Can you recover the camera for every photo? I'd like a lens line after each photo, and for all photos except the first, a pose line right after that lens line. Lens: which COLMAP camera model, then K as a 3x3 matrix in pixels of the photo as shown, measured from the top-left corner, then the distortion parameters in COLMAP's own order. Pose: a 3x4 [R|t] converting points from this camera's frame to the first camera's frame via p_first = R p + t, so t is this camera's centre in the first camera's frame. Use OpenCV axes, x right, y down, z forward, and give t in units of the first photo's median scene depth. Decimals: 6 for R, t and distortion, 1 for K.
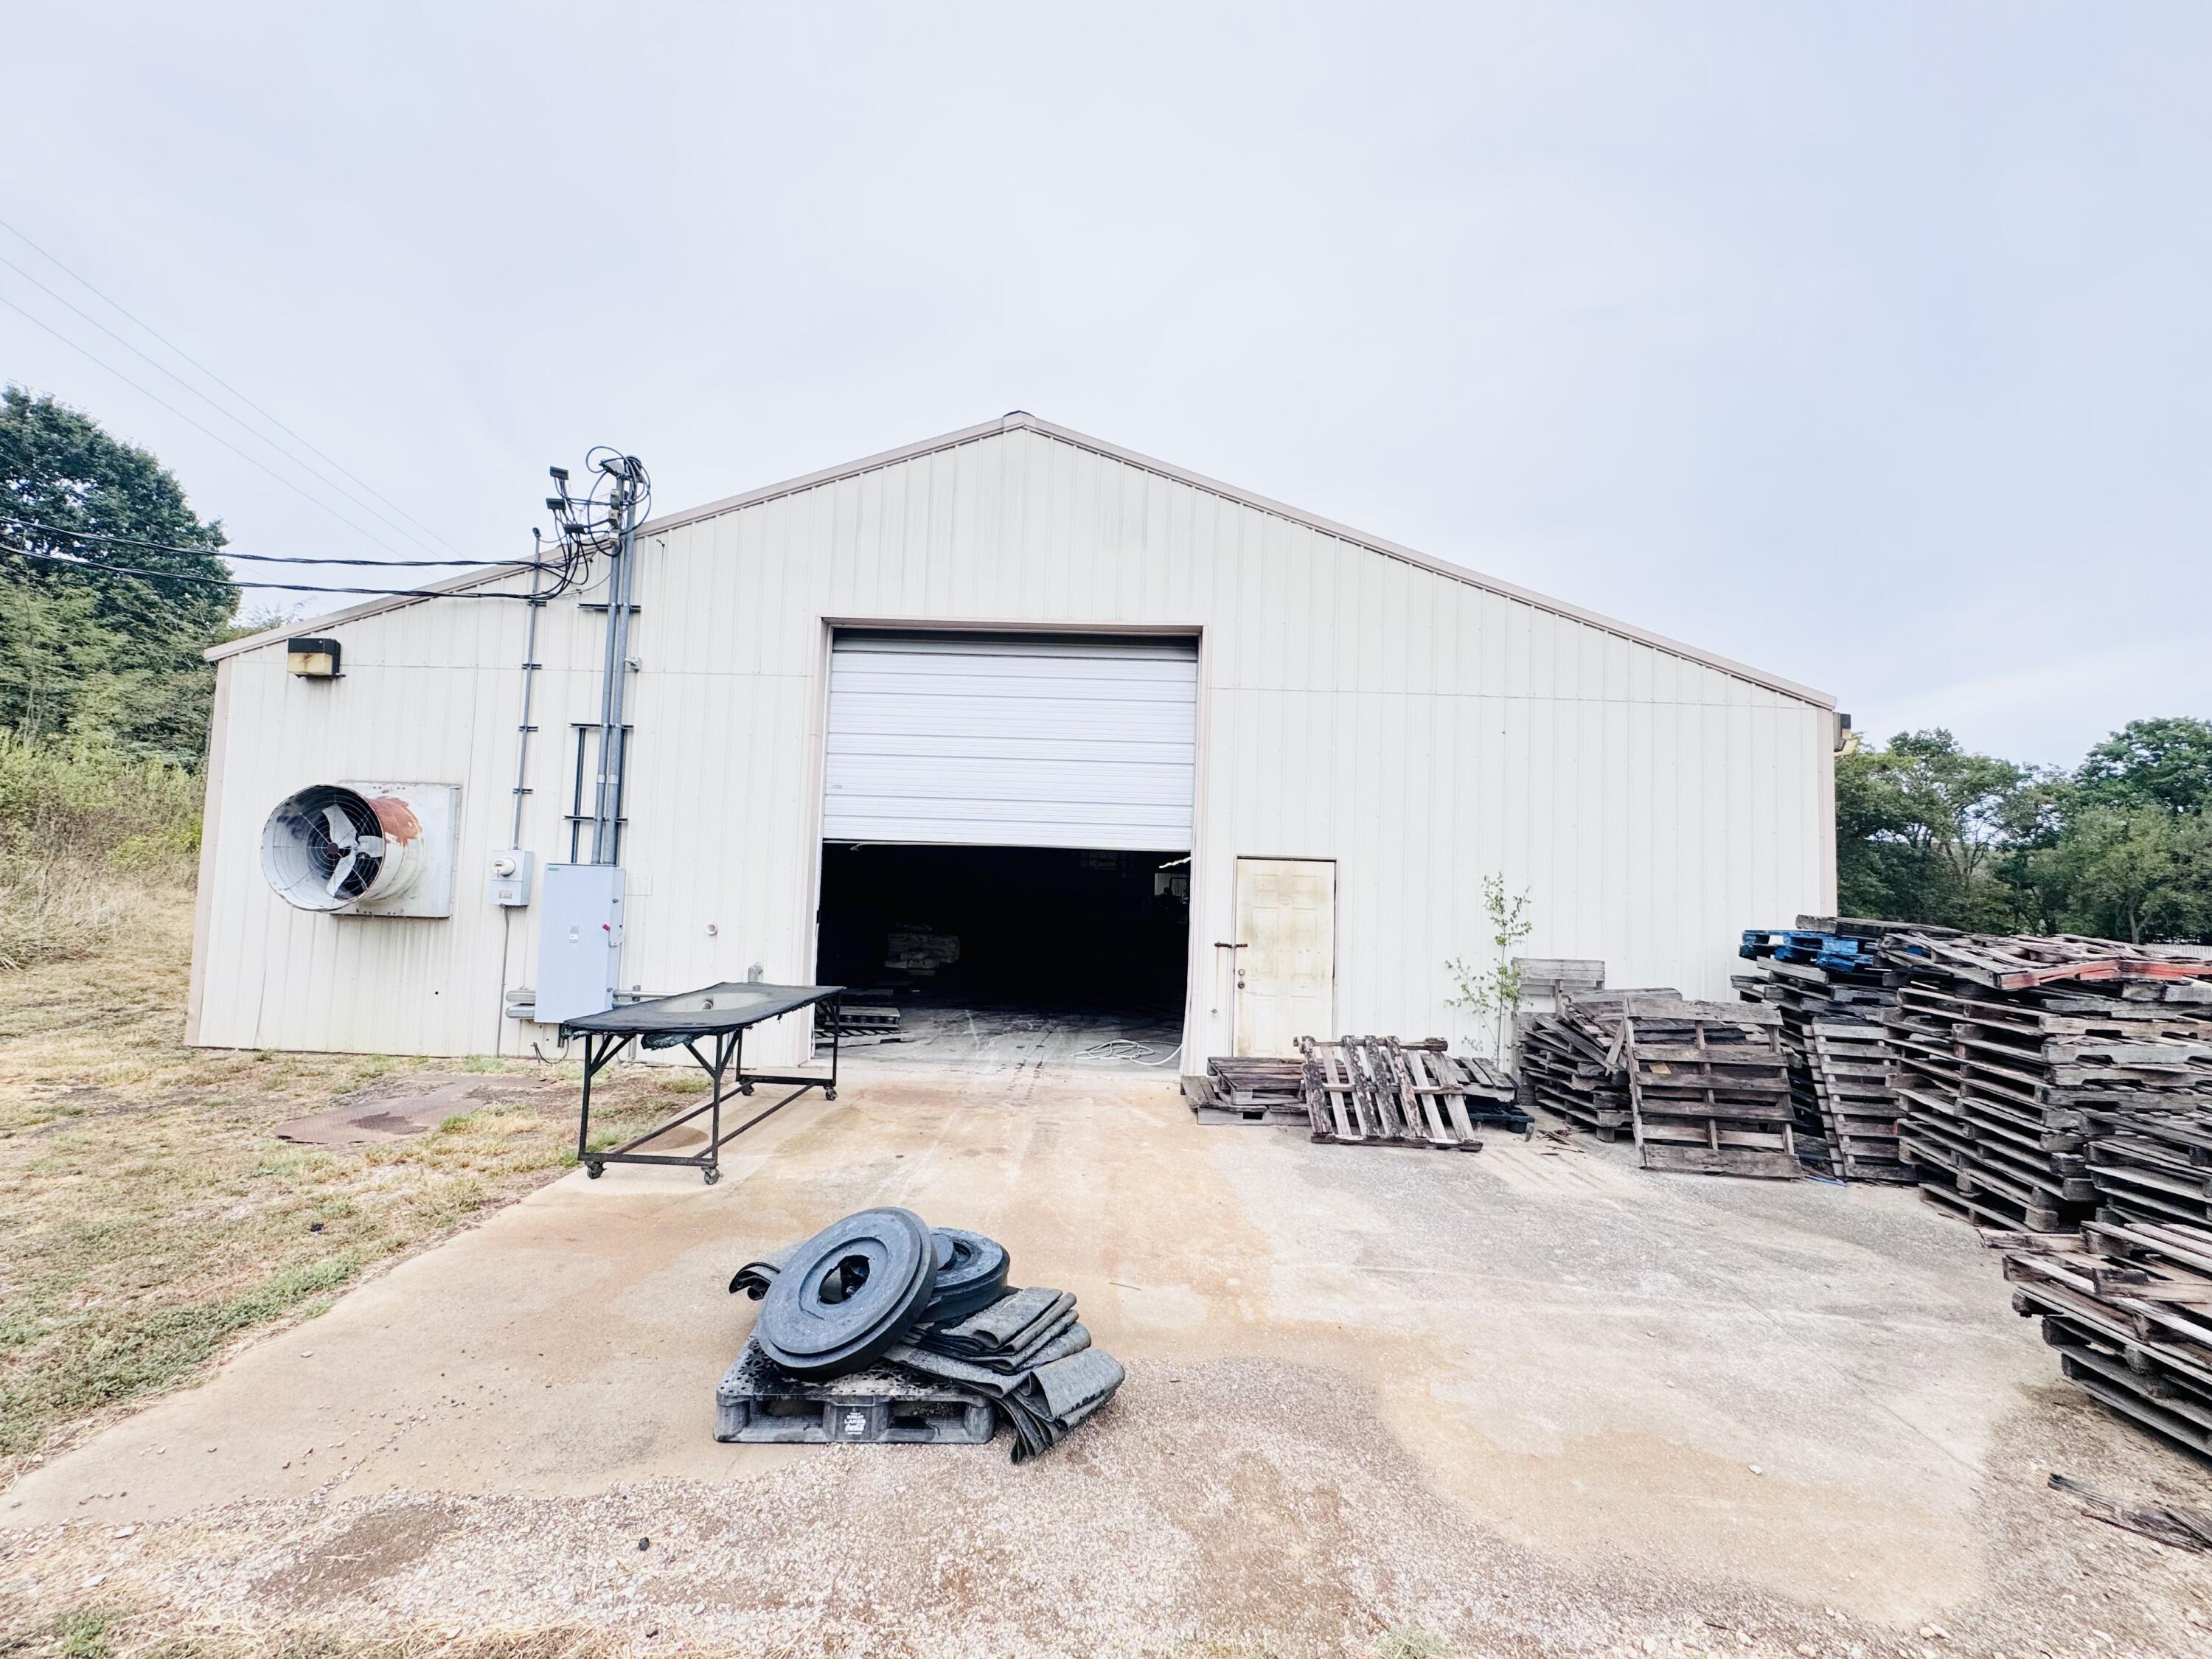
lens RADIAL K [[897.0, 0, 1106.0], [0, 897.0, 829.5], [0, 0, 1]] dist [-0.001441, 0.000484]
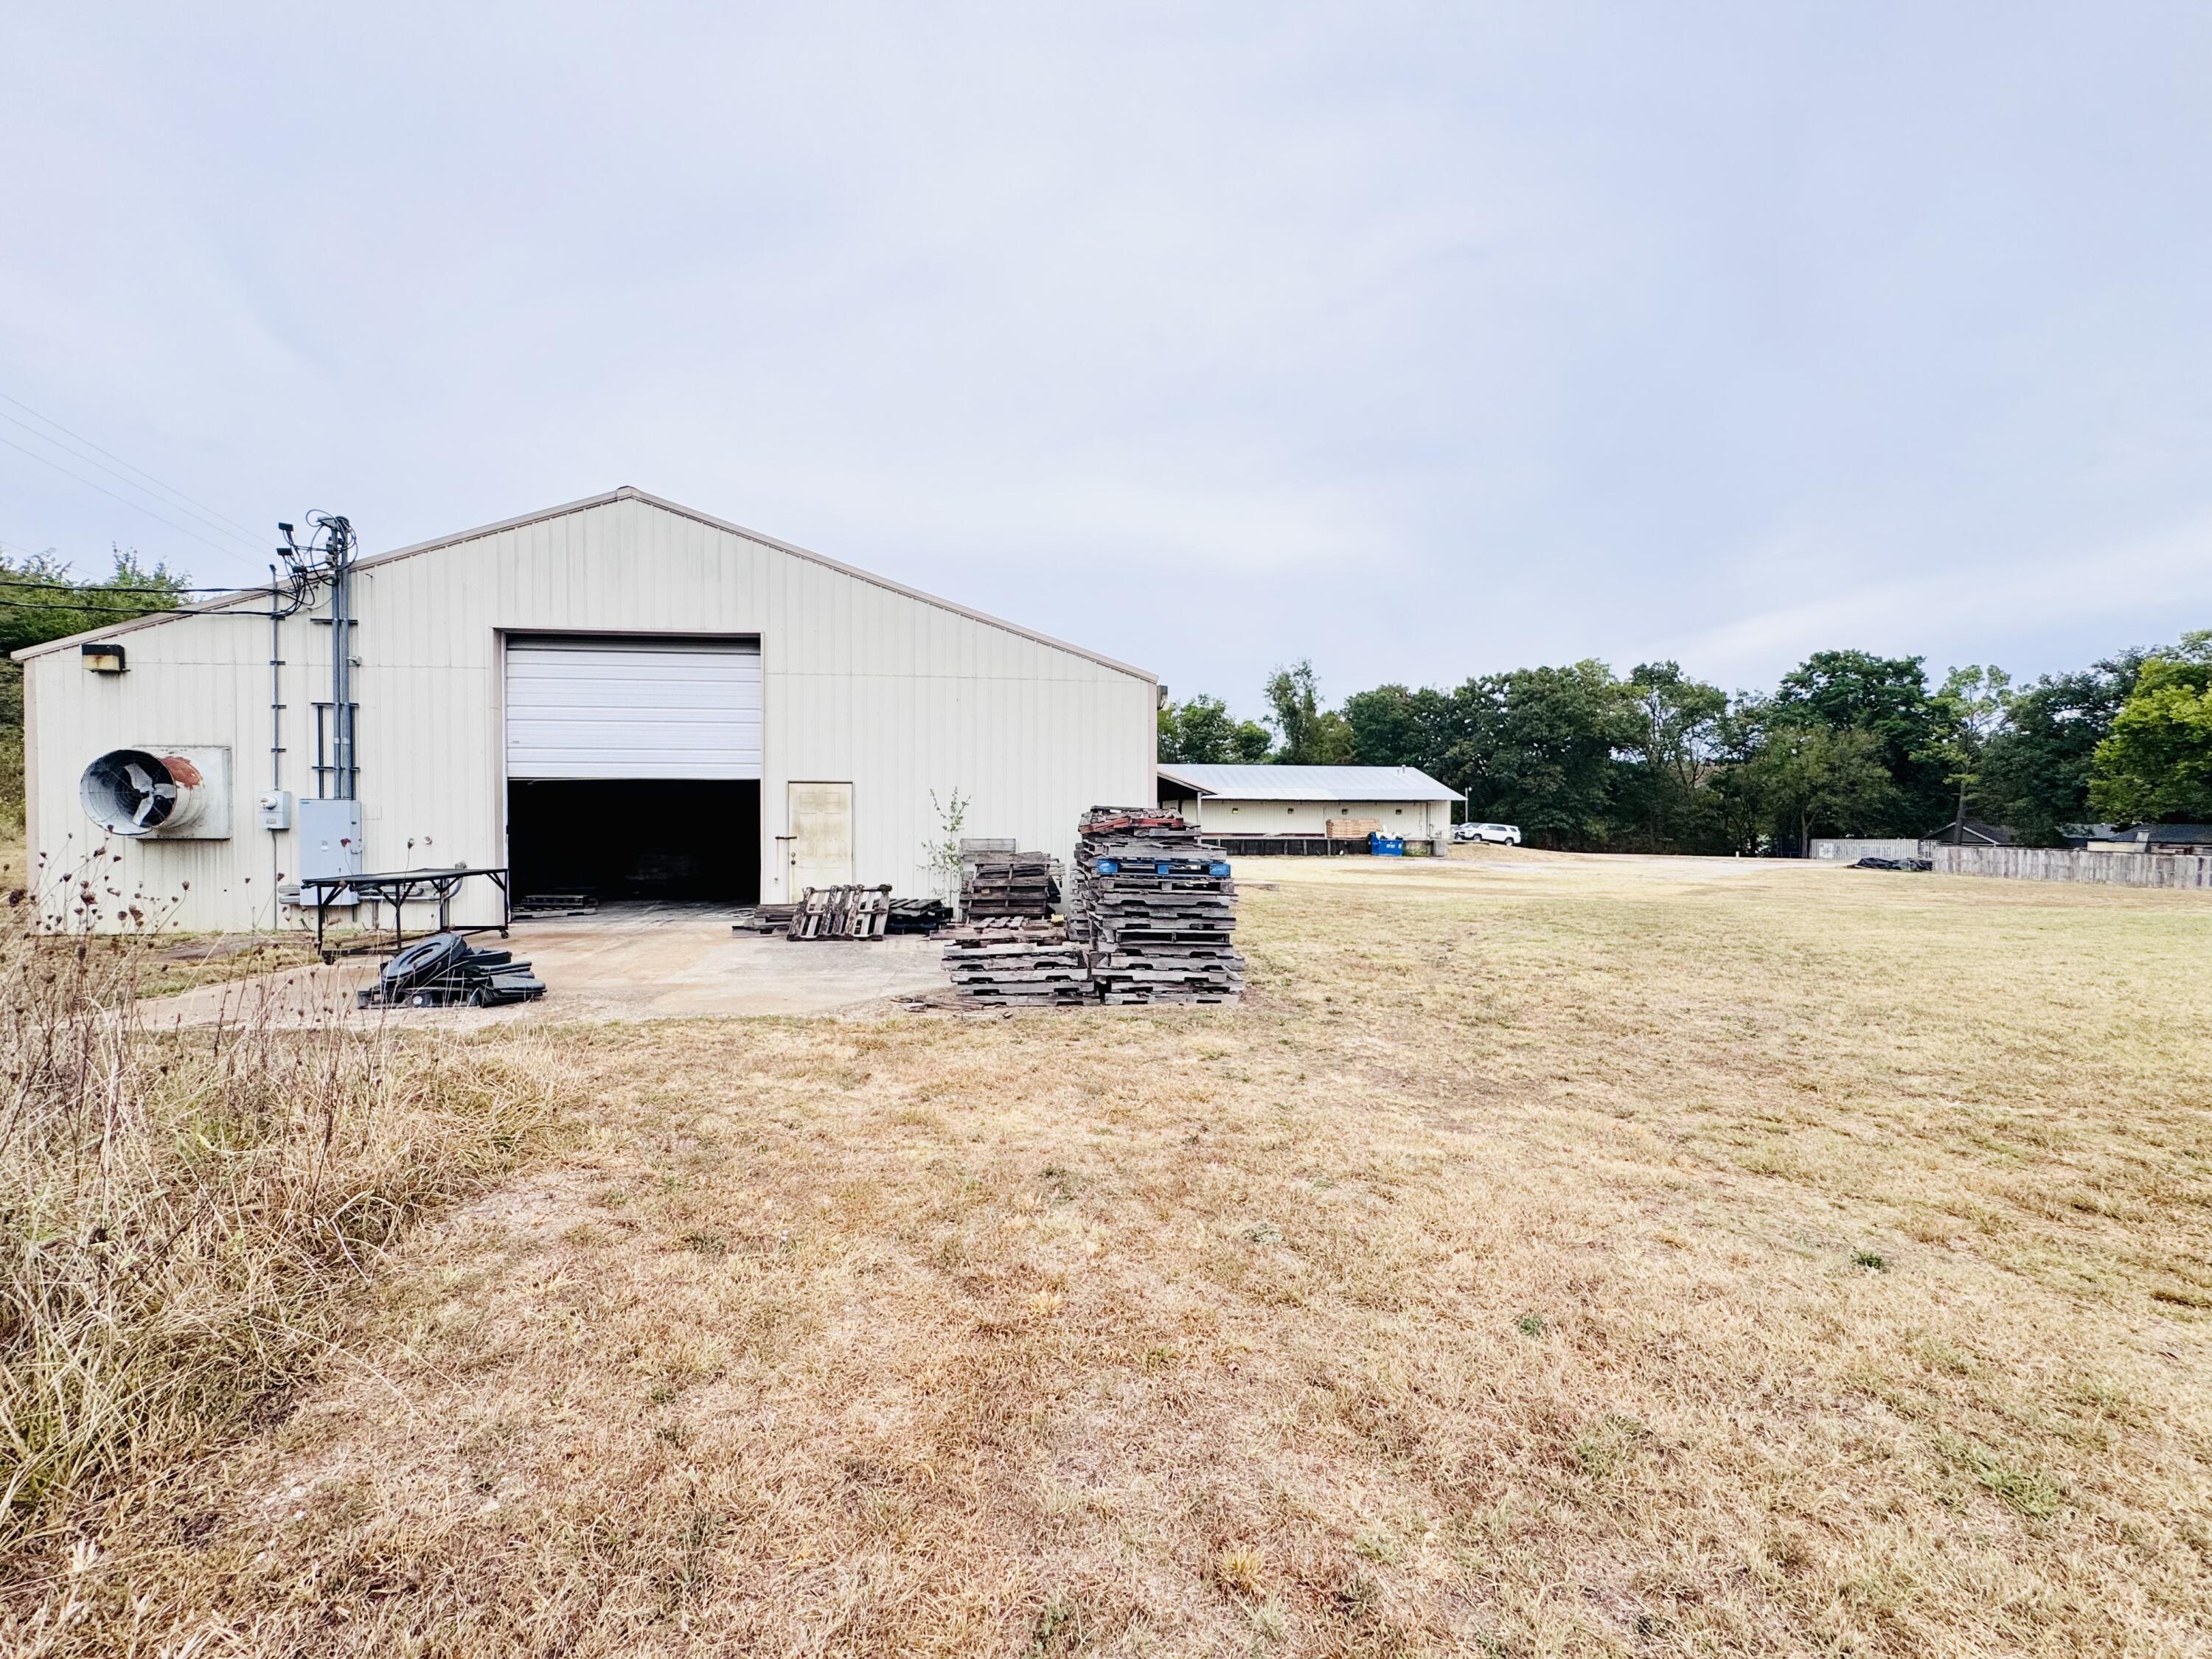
lens RADIAL K [[897.0, 0, 1106.0], [0, 897.0, 829.5], [0, 0, 1]] dist [-0.001441, 0.000484]
pose [[0.989946, -0.034653, 0.137138, 0.473500], [0.024658, 0.996959, 0.073921, 0.010920], [-0.139283, -0.069796, 0.987790, -0.630118]]
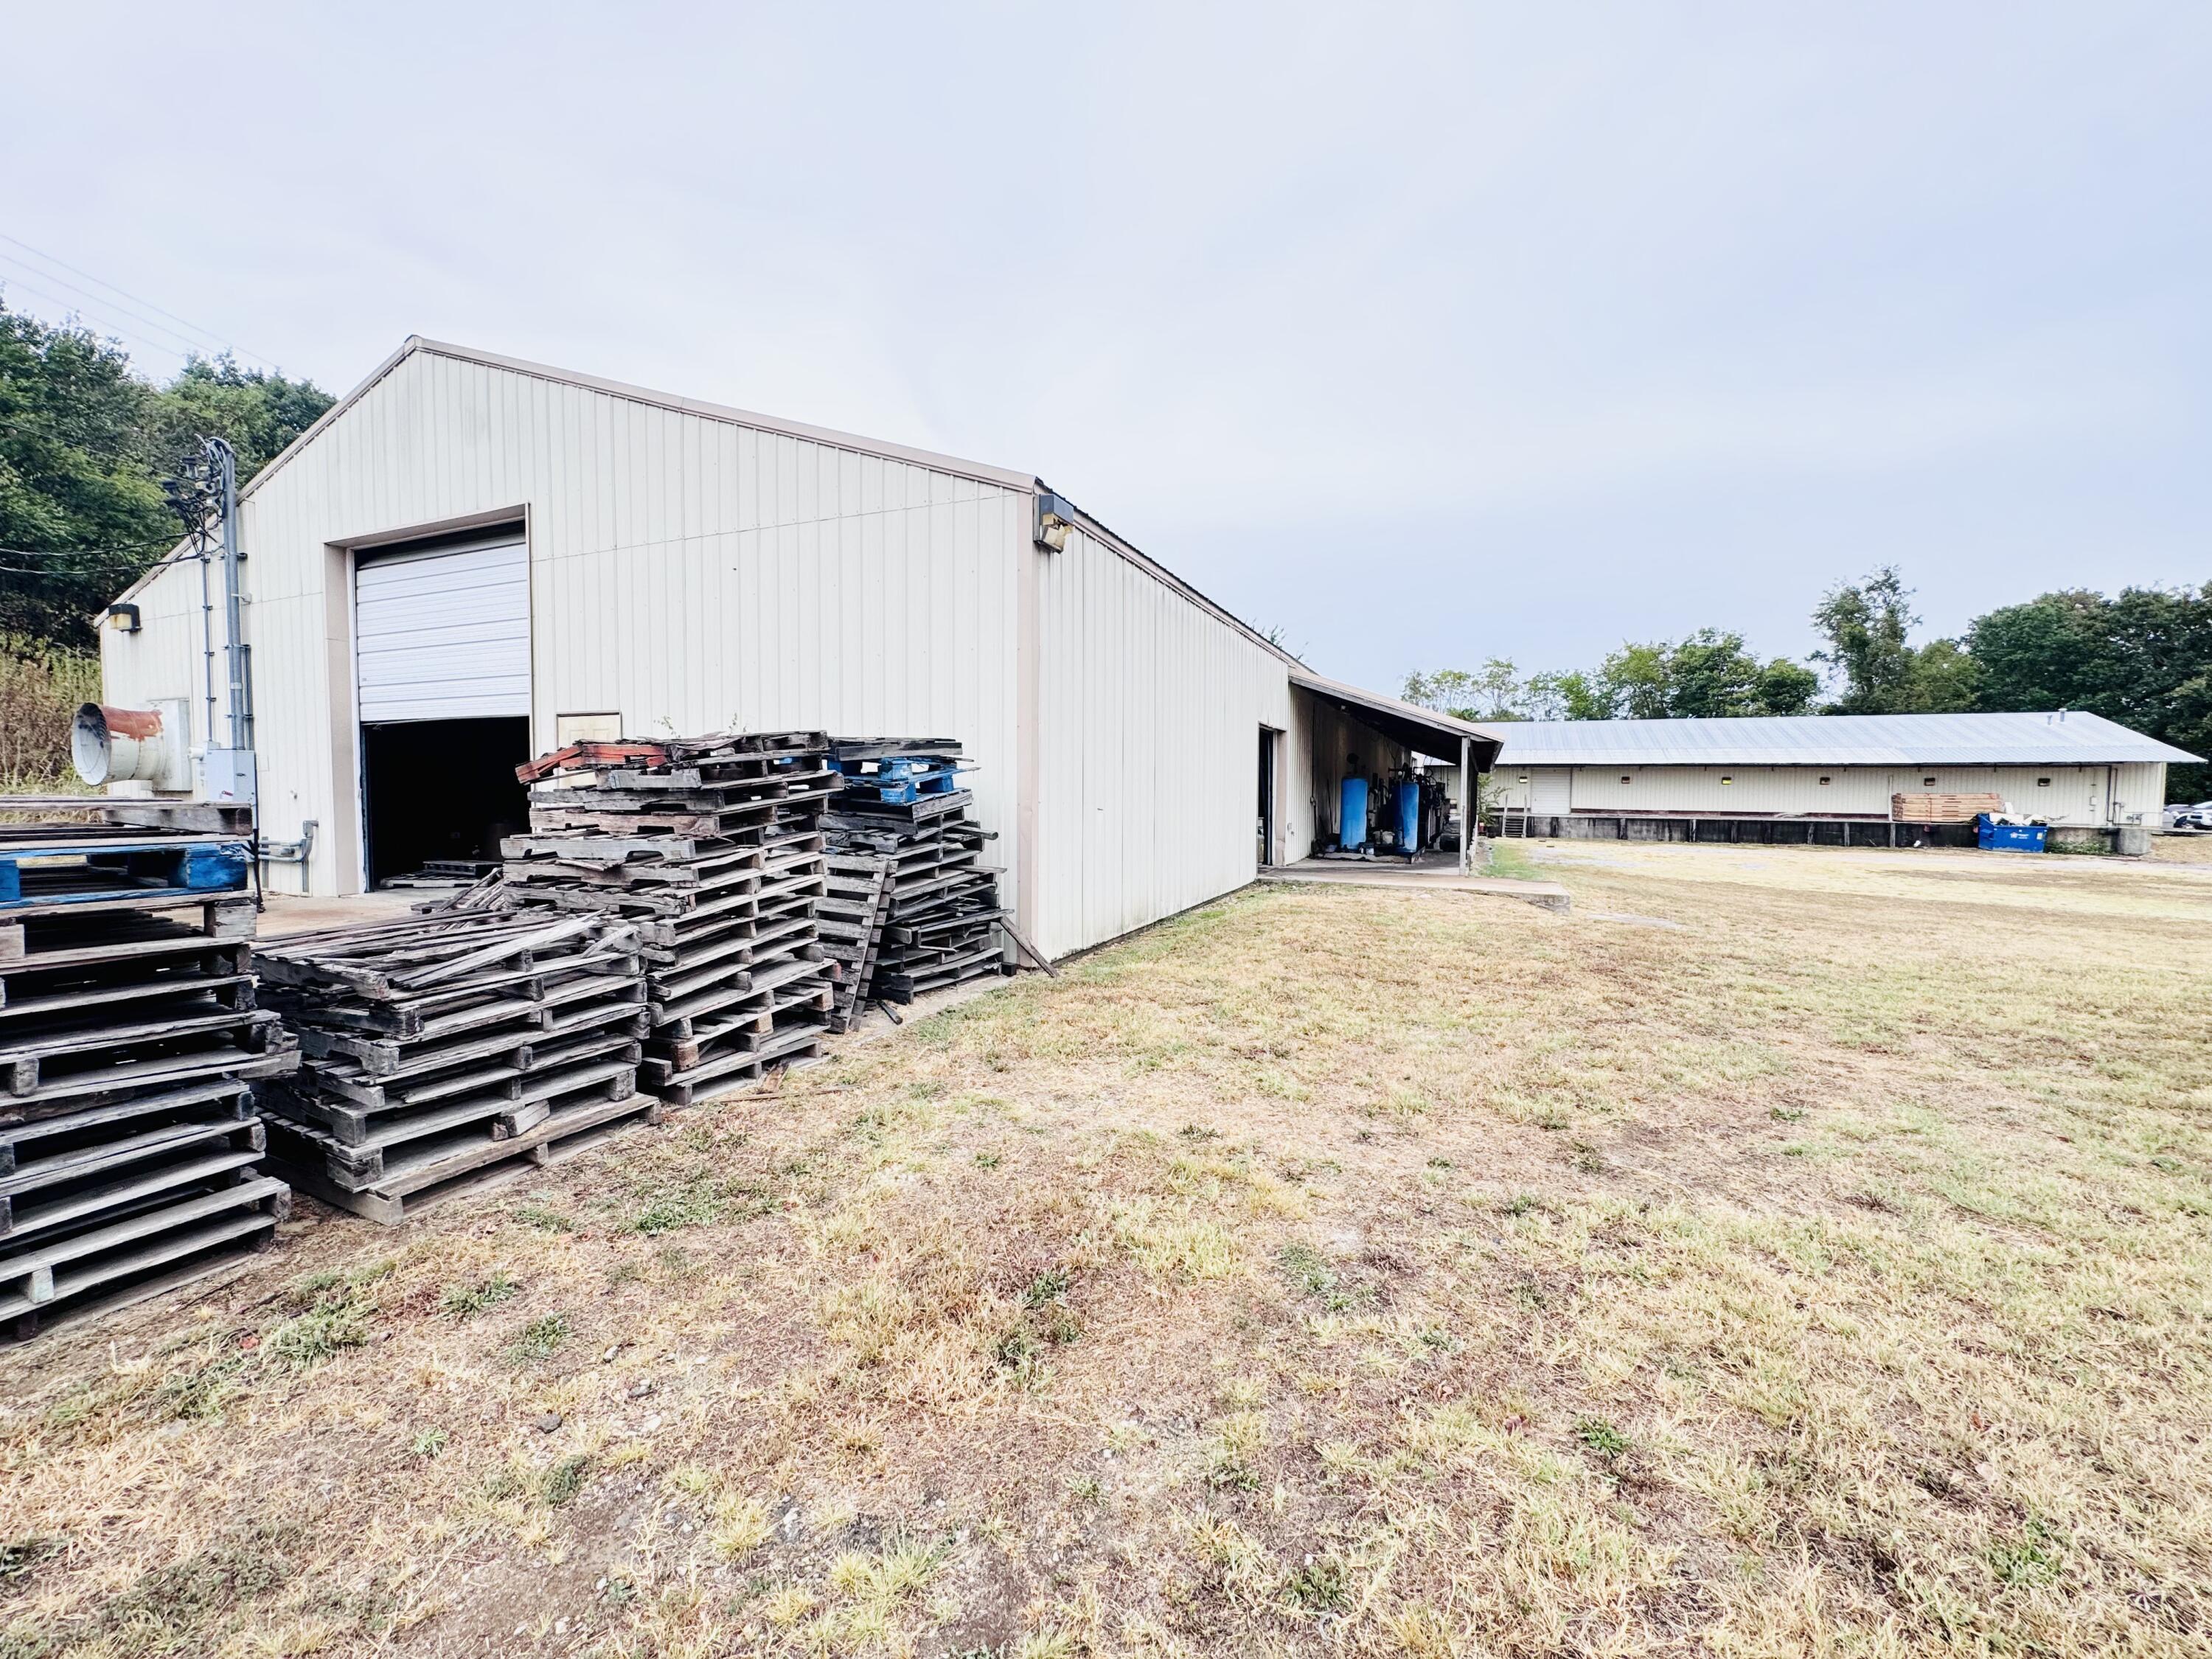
lens RADIAL K [[875.9, 0, 1106.0], [0, 875.9, 829.5], [0, 0, 1]] dist [0.000013, -0.000078]
pose [[0.921118, -0.008149, -0.389197, 1.167391], [0.045274, 0.995239, 0.086313, 0.104313], [0.386641, -0.097125, 0.917102, 0.264619]]
